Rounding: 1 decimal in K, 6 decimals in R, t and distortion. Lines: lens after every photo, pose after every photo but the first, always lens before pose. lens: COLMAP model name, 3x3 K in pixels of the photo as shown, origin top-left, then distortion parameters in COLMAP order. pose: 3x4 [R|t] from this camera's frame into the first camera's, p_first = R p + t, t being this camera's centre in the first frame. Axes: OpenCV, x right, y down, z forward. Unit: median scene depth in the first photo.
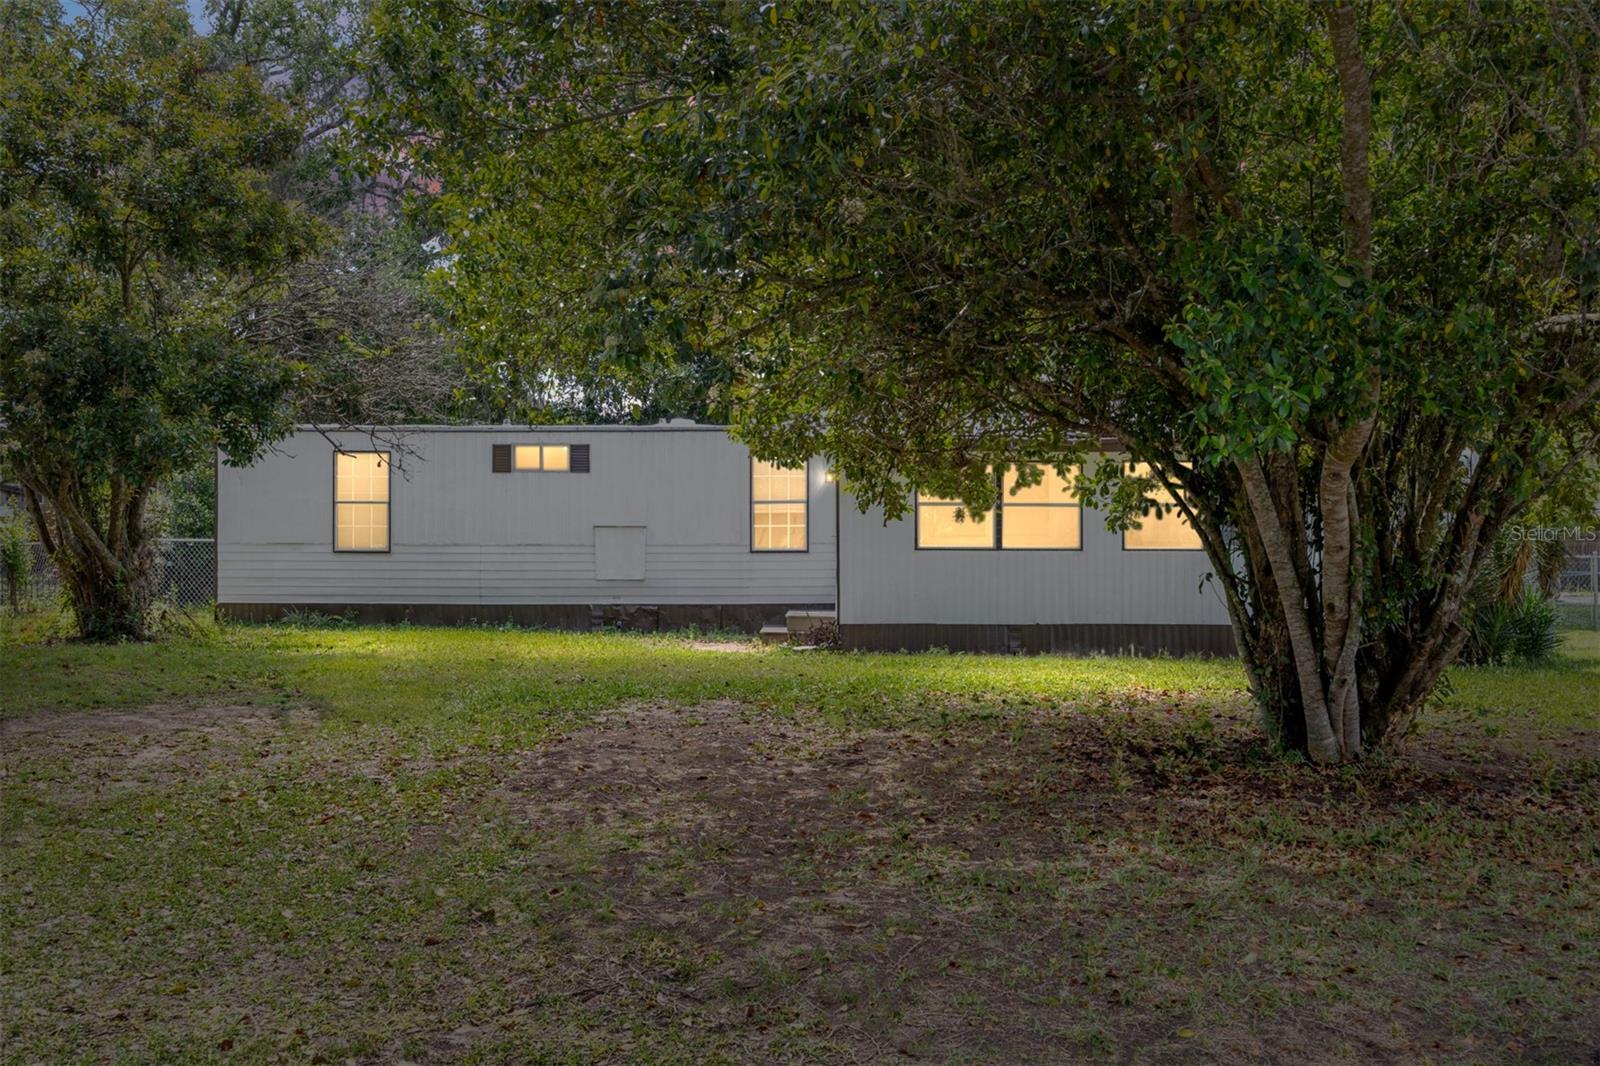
lens RADIAL K [[1611.9, 0, 799.9], [0, 1611.9, 534.8], [0, 0, 1]] dist [0.022281, 0.000000]
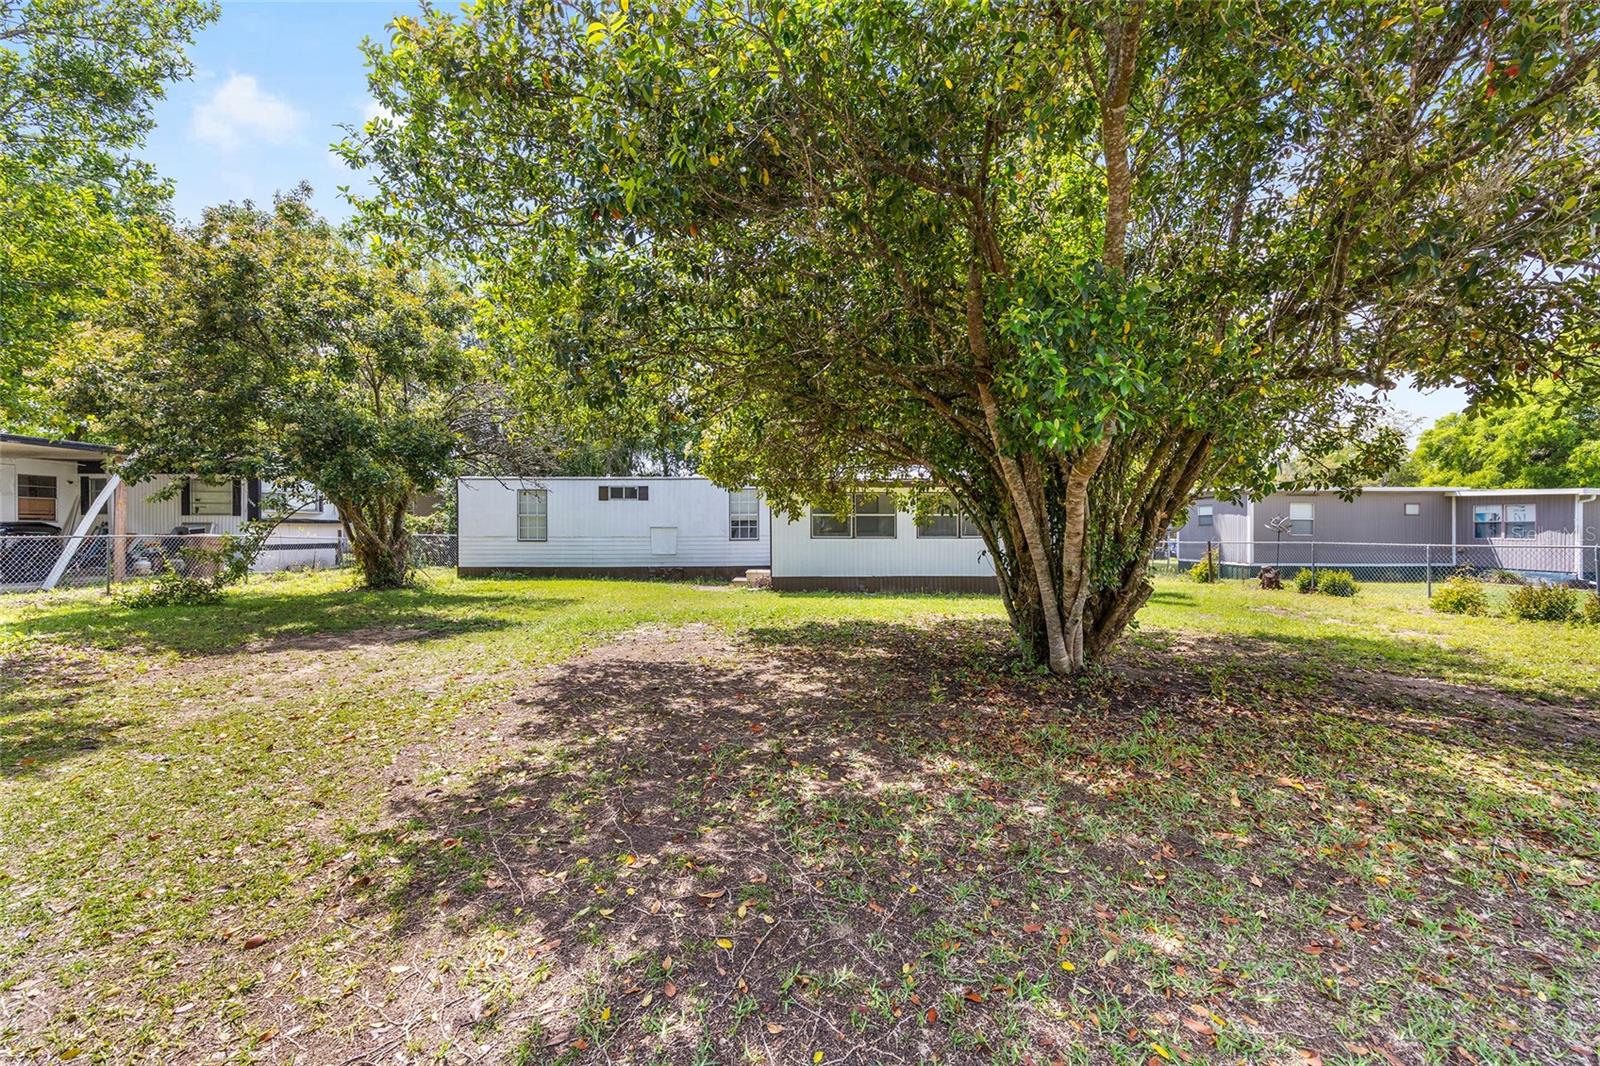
lens RADIAL K [[641.5, 0, 798.7], [0, 641.5, 532.2], [0, 0, 1]] dist [-0.004877, 0.002477]
pose [[0.999361, -0.003420, 0.035593, 0.048734], [0.003548, 0.999987, -0.003546, 0.007276], [-0.035581, 0.003670, 0.999360, 0.375739]]
